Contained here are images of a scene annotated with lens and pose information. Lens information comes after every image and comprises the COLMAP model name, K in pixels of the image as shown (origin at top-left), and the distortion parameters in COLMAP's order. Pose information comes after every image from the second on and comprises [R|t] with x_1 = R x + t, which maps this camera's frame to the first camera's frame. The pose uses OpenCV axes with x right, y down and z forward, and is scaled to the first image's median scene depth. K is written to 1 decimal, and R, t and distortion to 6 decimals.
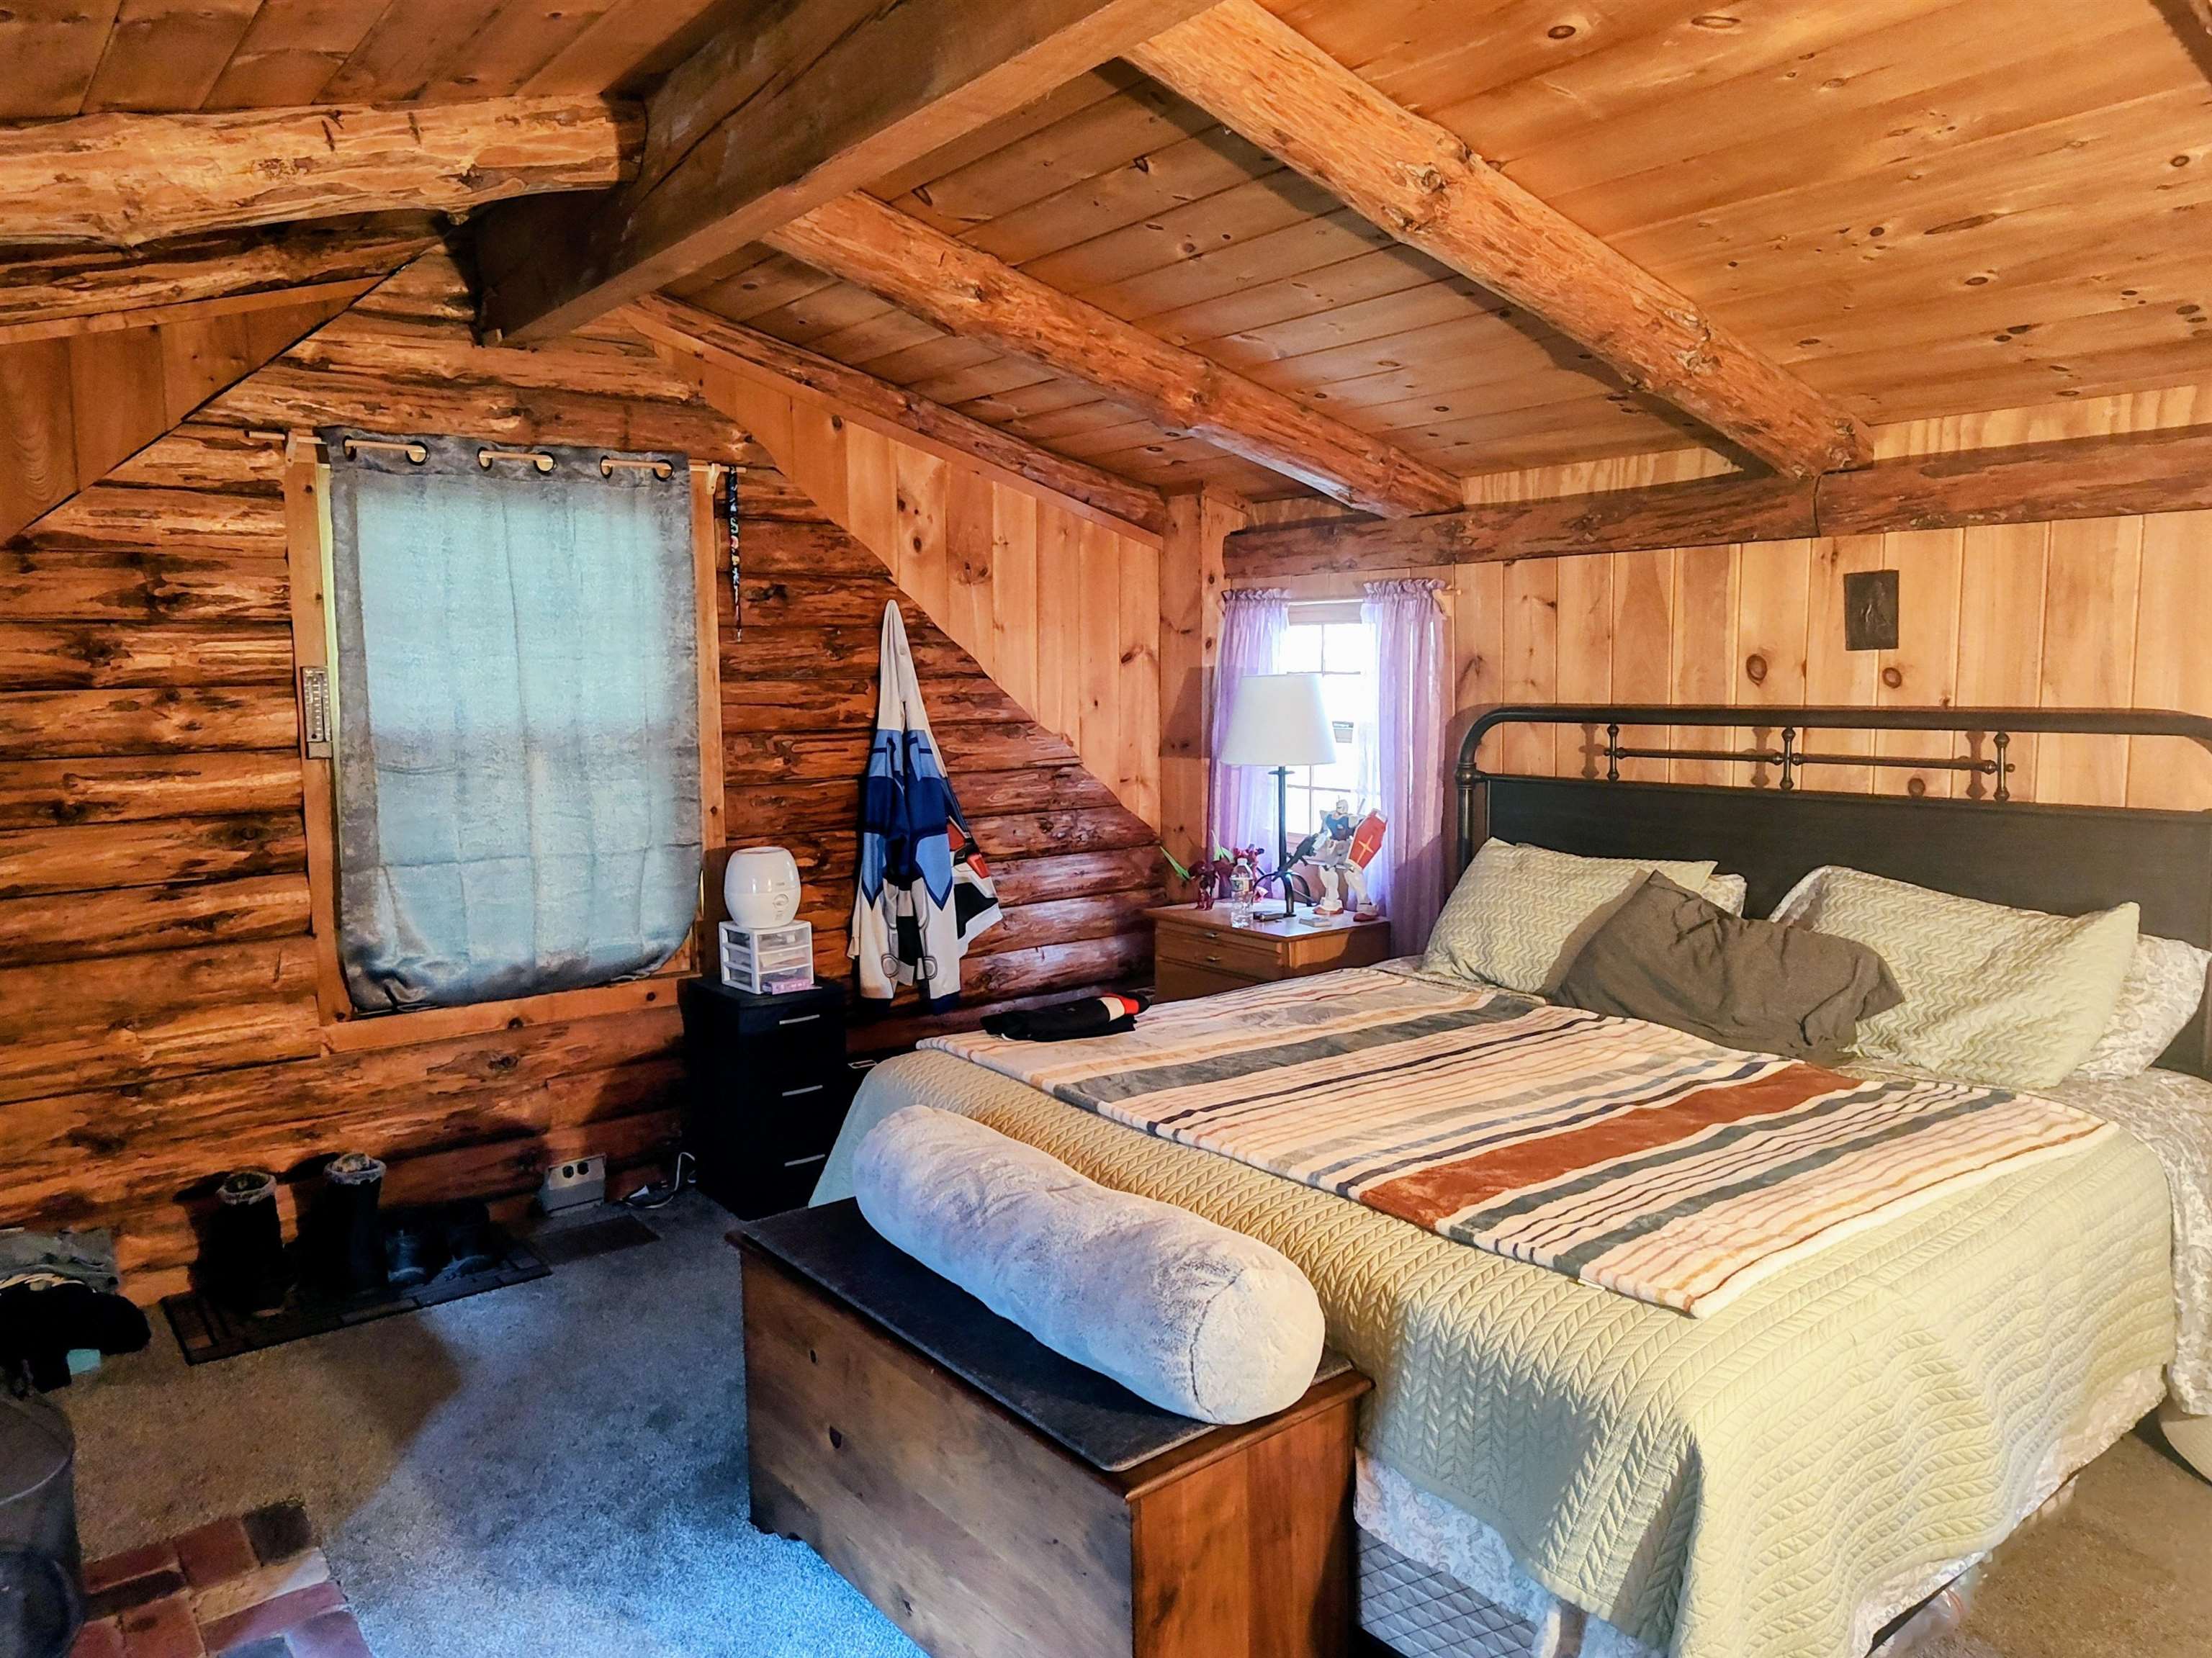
lens RADIAL K [[1513.5, 0, 1106.0], [0, 1513.5, 829.0], [0, 0, 1]] dist [0.008377, 0.004551]
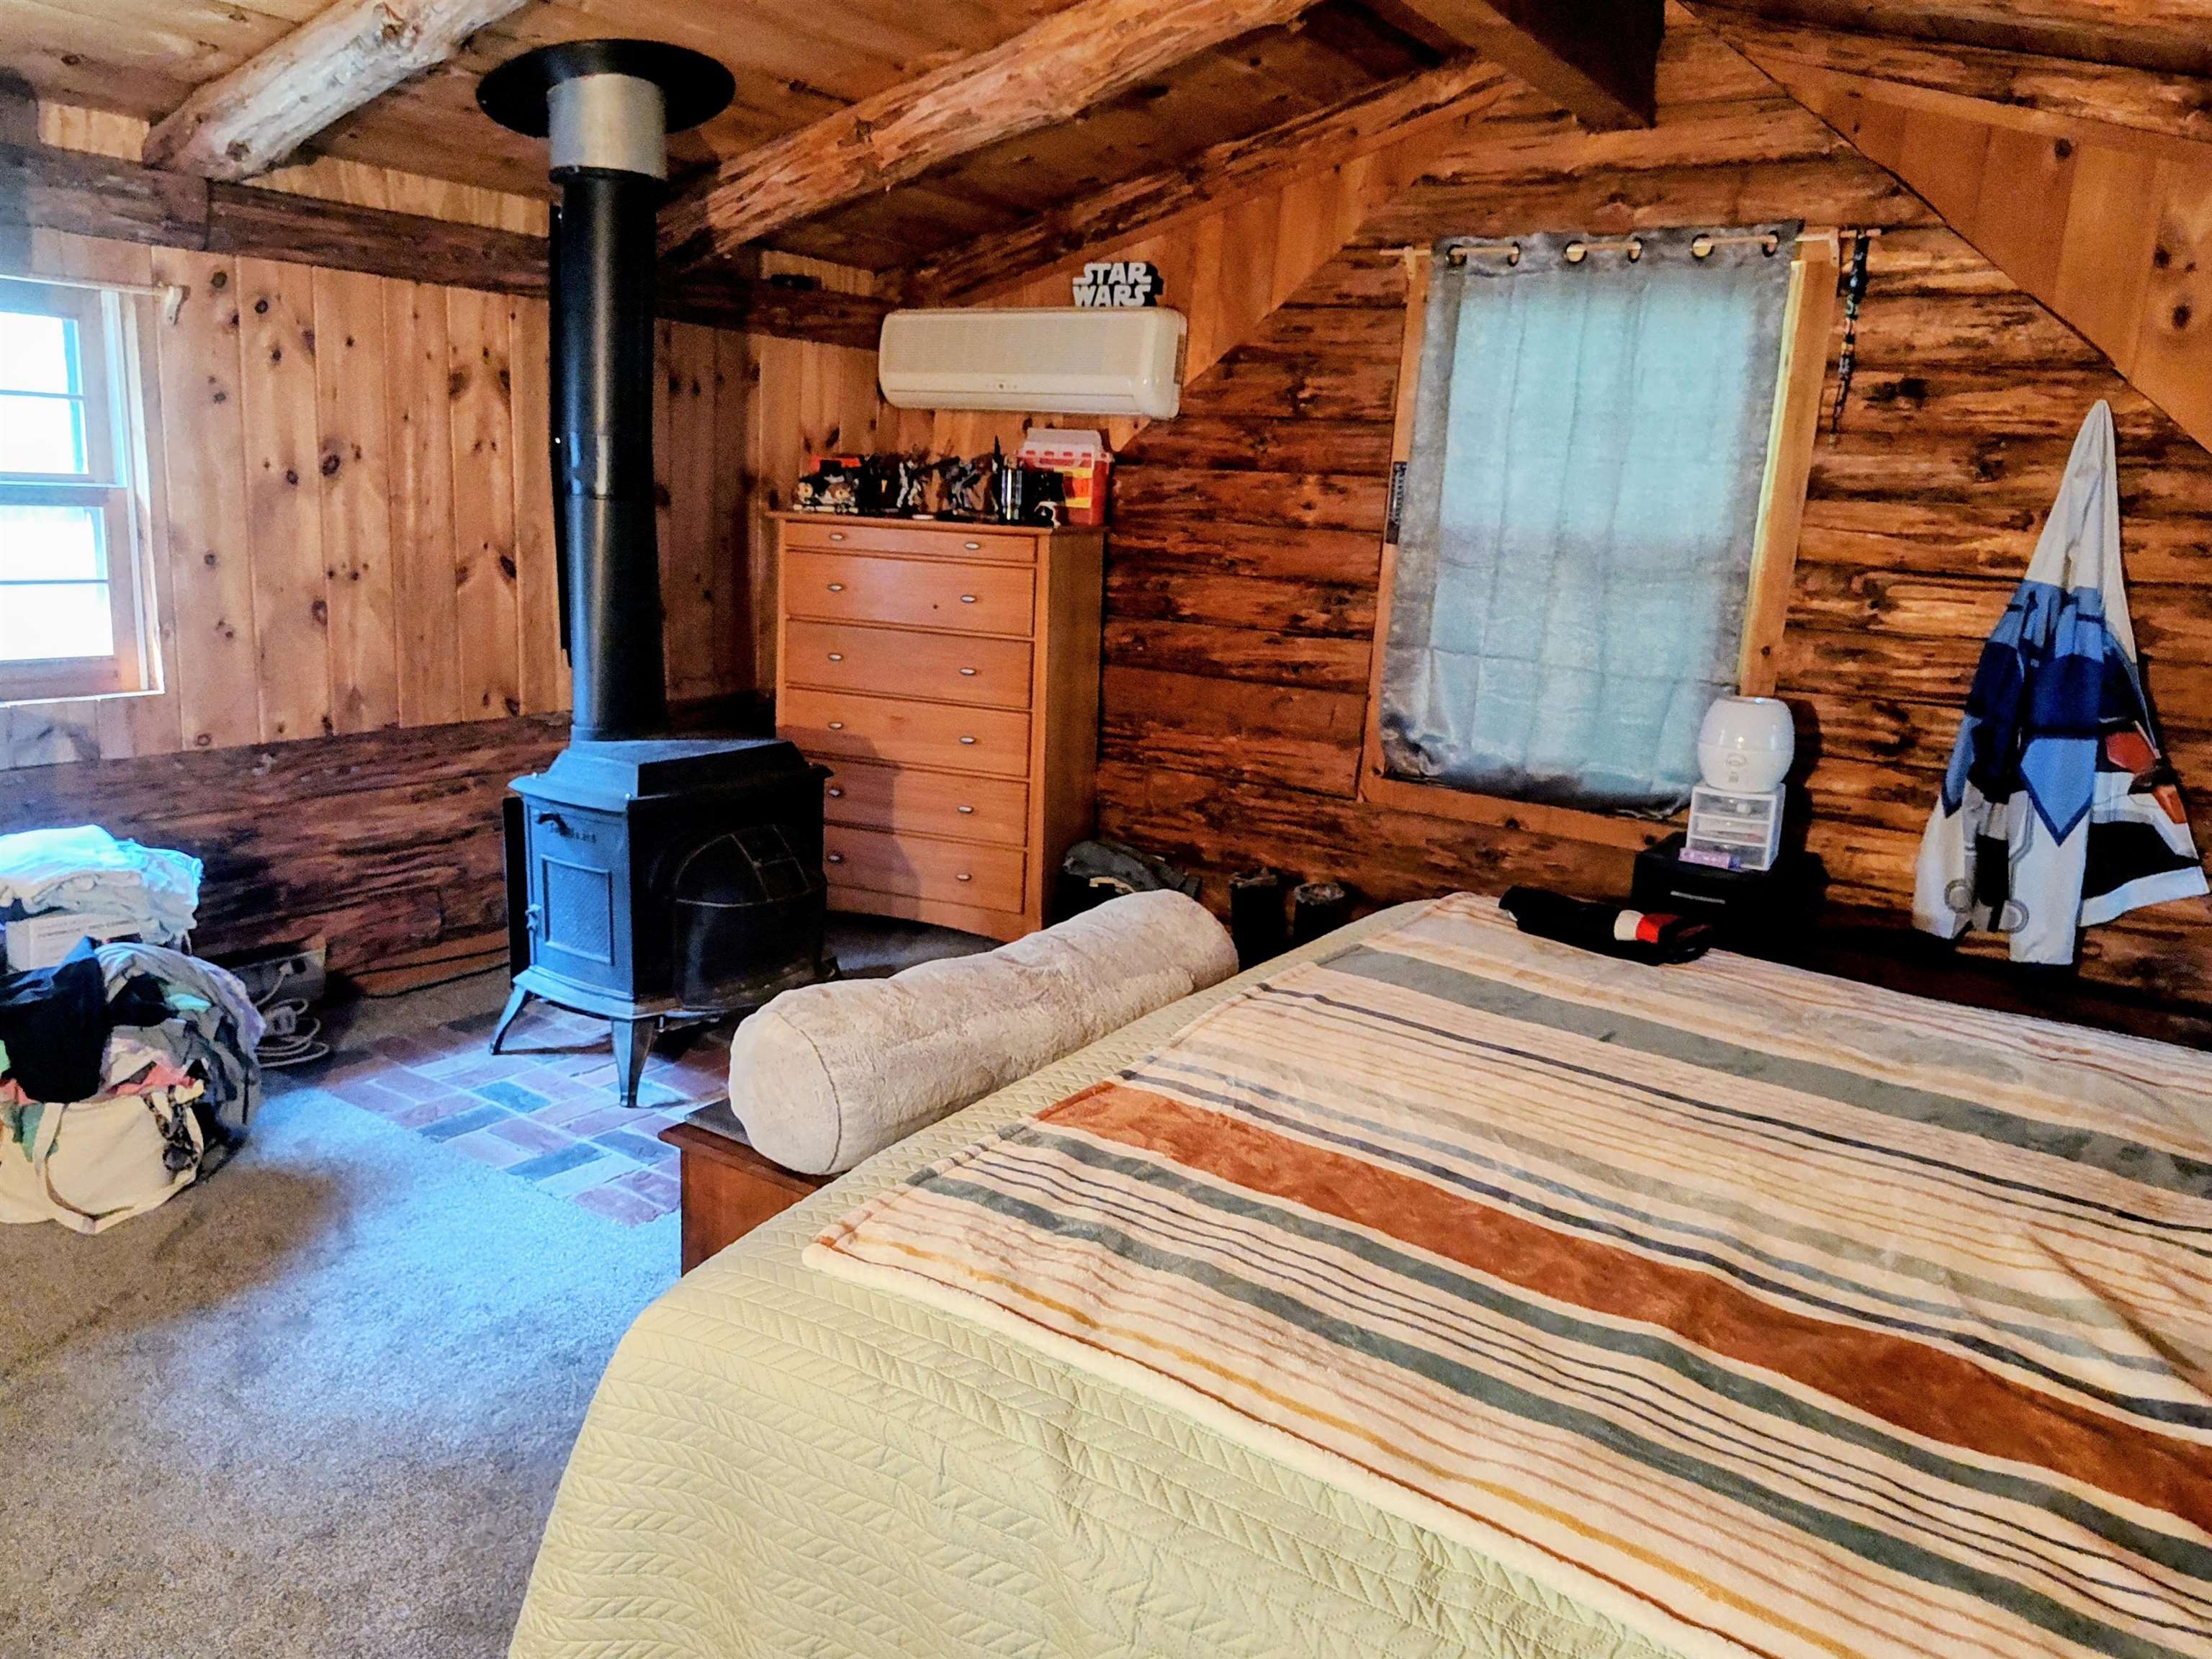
lens RADIAL K [[1594.0, 0, 1106.0], [0, 1594.0, 829.5], [0, 0, 1]] dist [0.006317, -0.024810]
pose [[0.293686, 0.231819, -0.927366, 0.546170], [-0.155505, 0.968811, 0.192933, -0.034017], [0.943168, 0.087549, 0.320575, 0.414553]]
